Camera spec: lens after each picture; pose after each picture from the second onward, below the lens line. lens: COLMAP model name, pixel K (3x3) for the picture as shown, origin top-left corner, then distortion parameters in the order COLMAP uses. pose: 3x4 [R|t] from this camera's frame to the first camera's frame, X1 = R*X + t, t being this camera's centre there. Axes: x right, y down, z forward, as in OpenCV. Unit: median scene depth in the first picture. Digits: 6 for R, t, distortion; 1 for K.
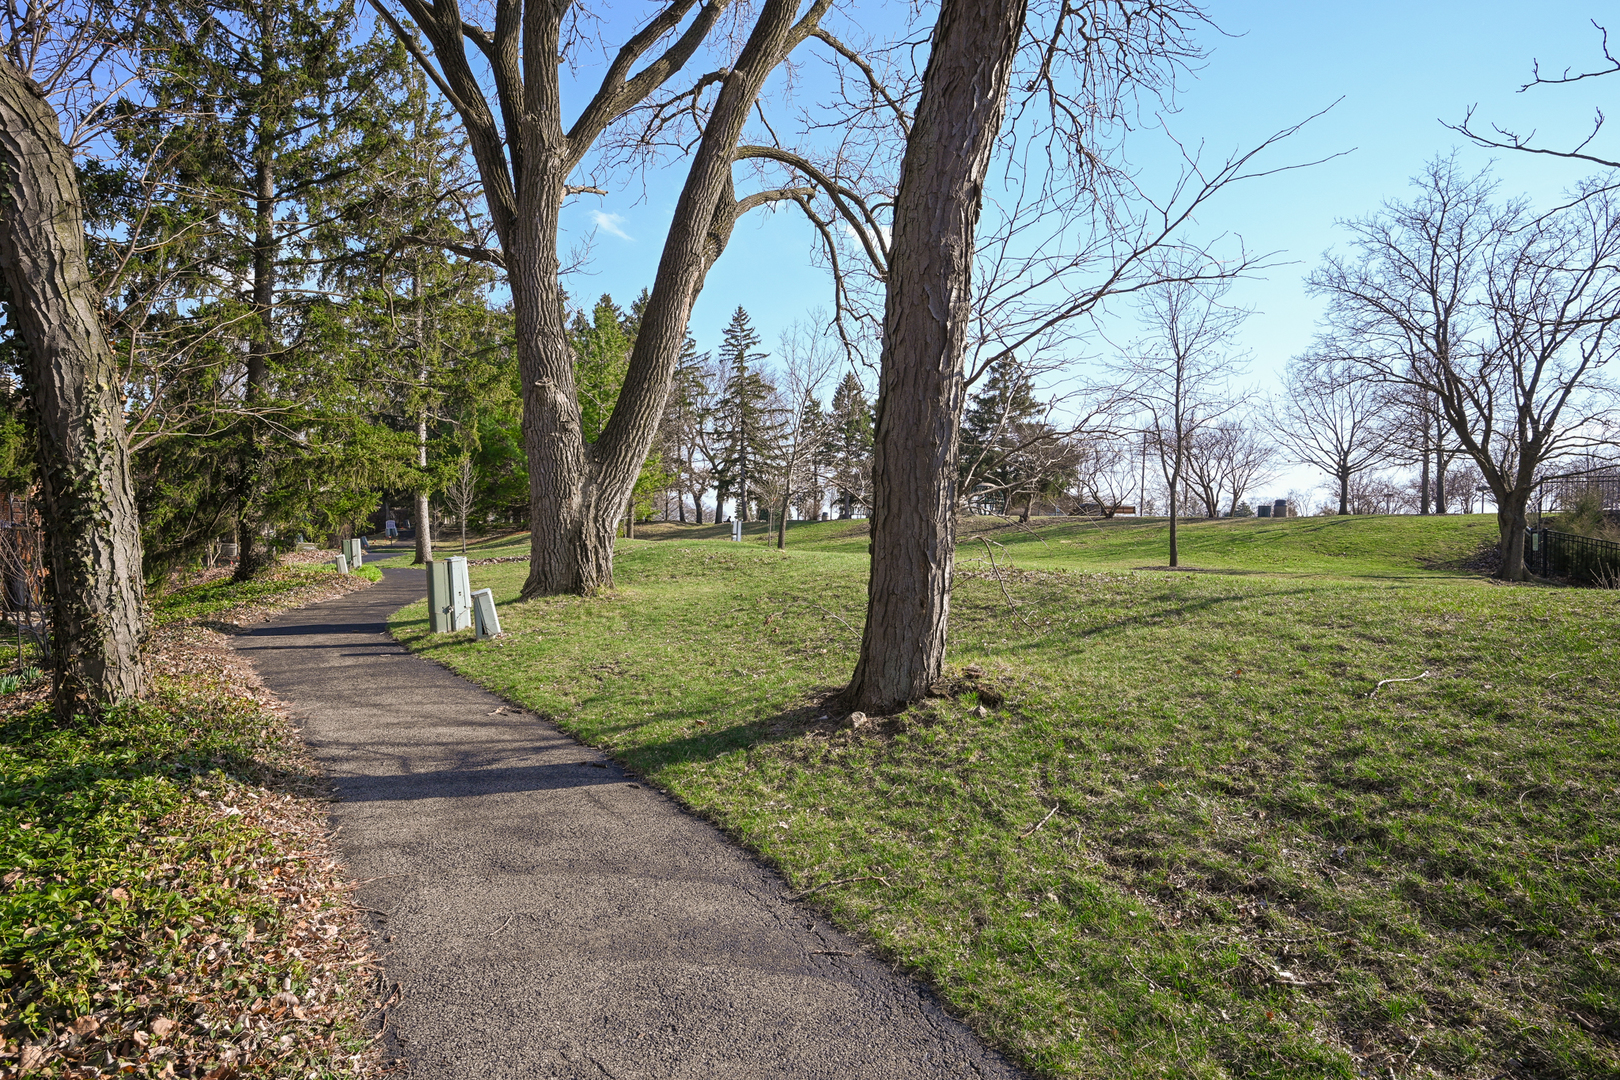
lens RADIAL K [[838.9, 0, 809.6], [0, 838.9, 538.8], [0, 0, 1]] dist [-0.002209, -0.000176]
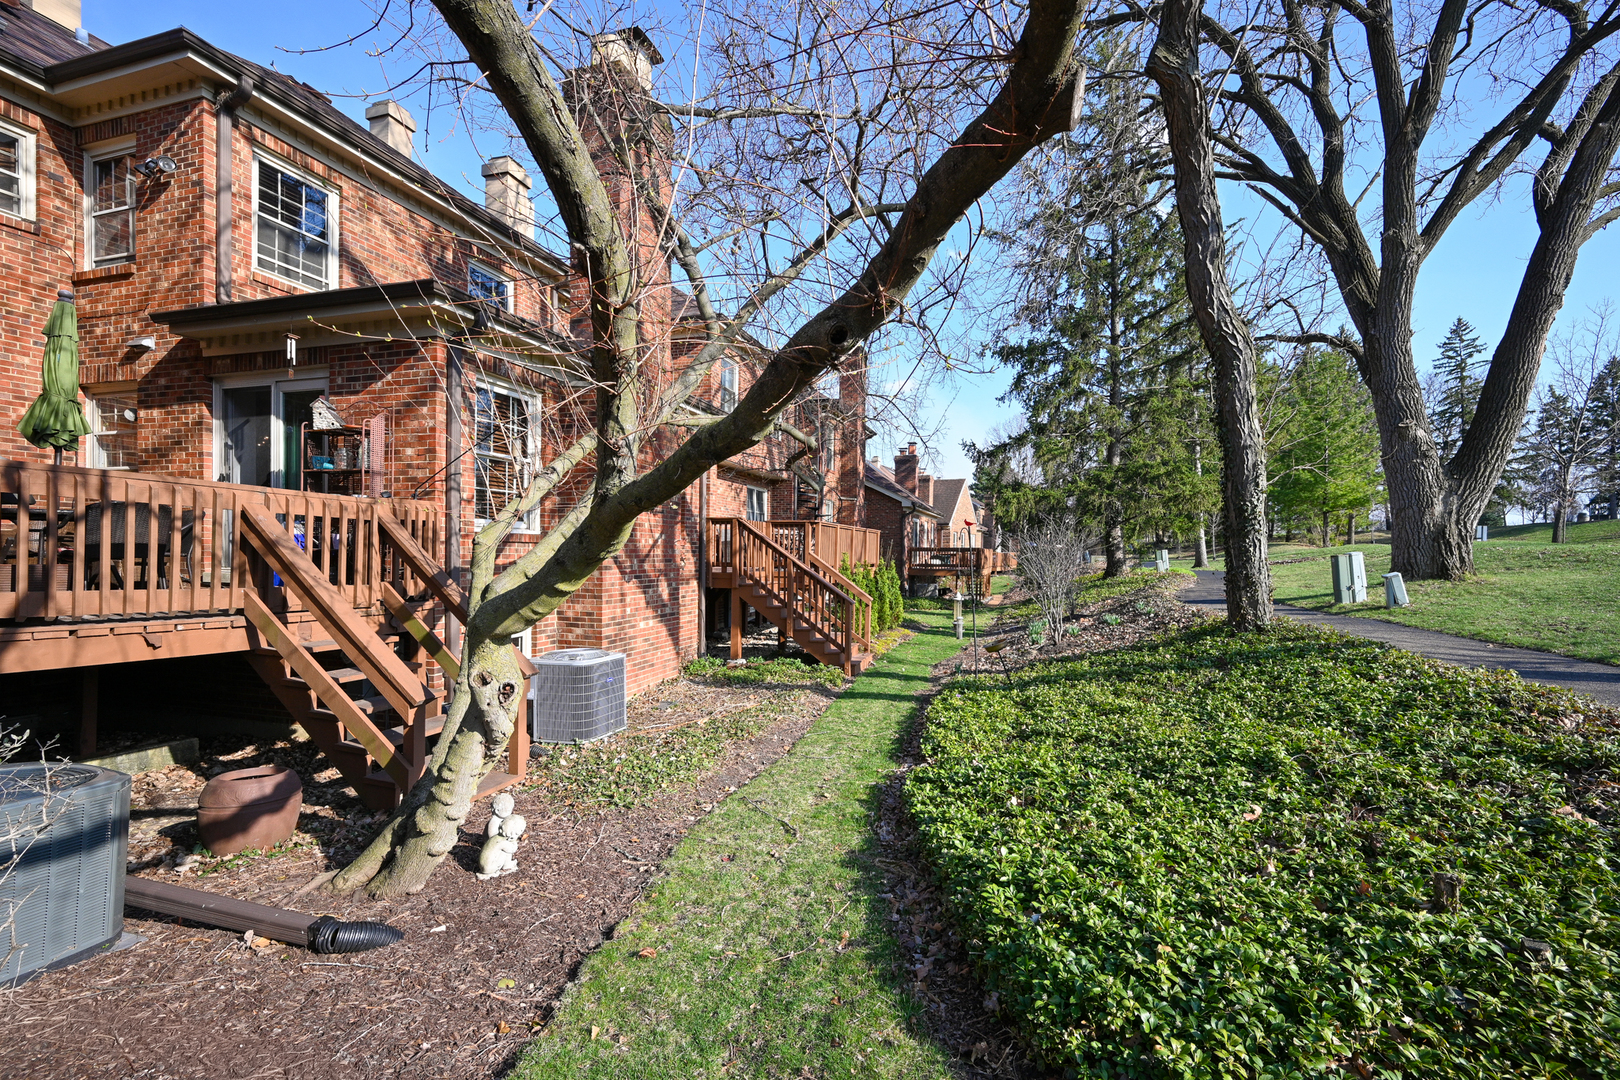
lens RADIAL K [[688.7, 0, 807.2], [0, 688.7, 565.4], [0, 0, 1]] dist [0.000687, 0.000058]
pose [[0.722892, -0.018332, -0.690718, -0.247401], [0.023358, 0.999725, -0.002087, 0.022191], [0.690566, -0.014624, 0.723121, -0.468110]]
